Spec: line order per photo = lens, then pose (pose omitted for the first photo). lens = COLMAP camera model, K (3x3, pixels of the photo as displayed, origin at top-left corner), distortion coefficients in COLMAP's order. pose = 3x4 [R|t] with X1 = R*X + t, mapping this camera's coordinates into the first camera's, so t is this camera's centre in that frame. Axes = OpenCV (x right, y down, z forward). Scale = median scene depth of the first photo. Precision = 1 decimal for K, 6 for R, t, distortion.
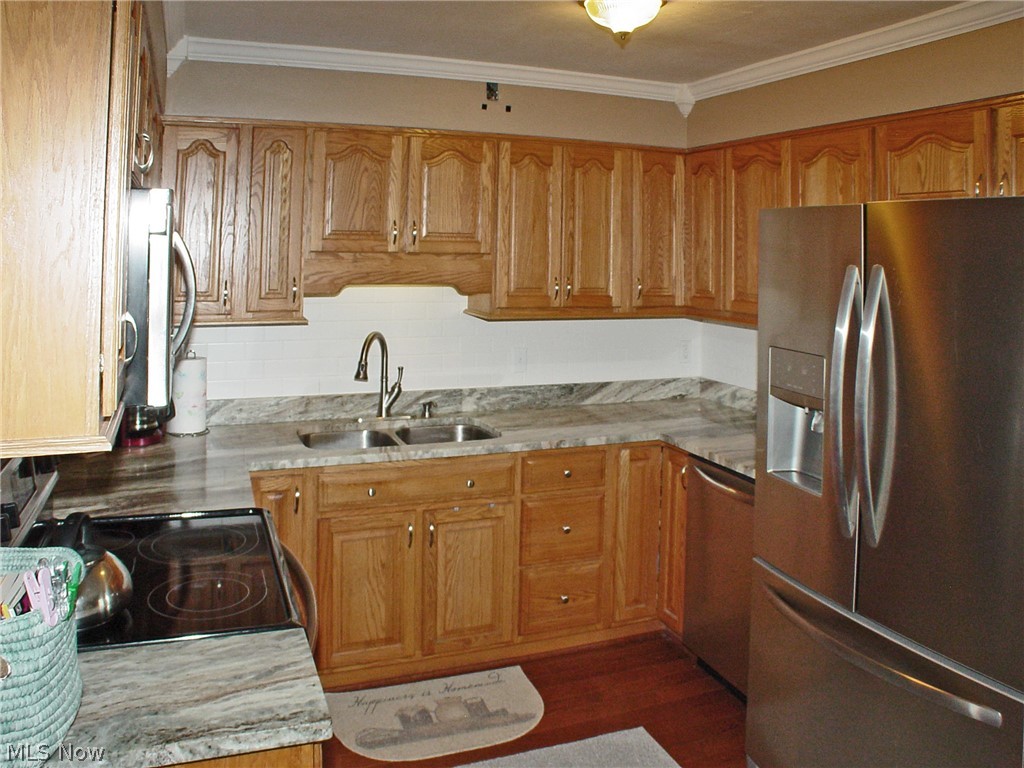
lens RADIAL K [[778.2, 0, 512.3], [0, 778.2, 335.6], [0, 0, 1]] dist [-0.100425, 0.036119]
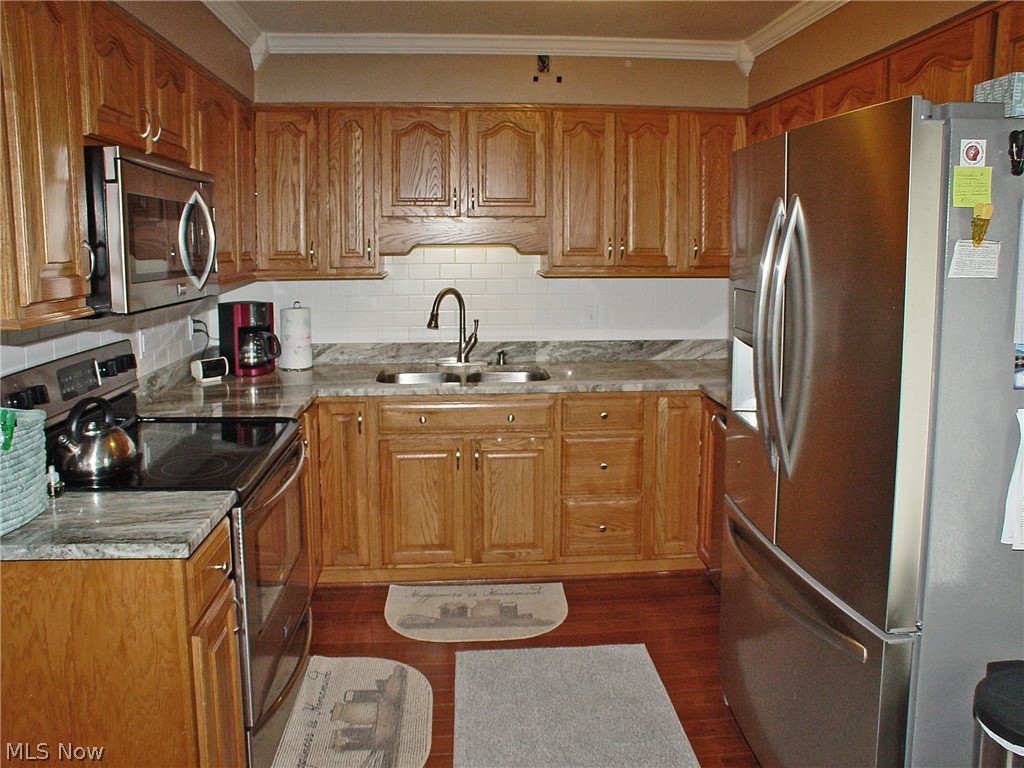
lens RADIAL K [[705.3, 0, 512.0], [0, 705.3, 384.0], [0, 0, 1]] dist [-0.045198, 0.002625]
pose [[0.962356, 0.037047, -0.269256, 0.217993], [-0.010801, 0.995097, 0.098311, 0.036302], [0.271578, -0.091702, 0.958038, 0.003704]]
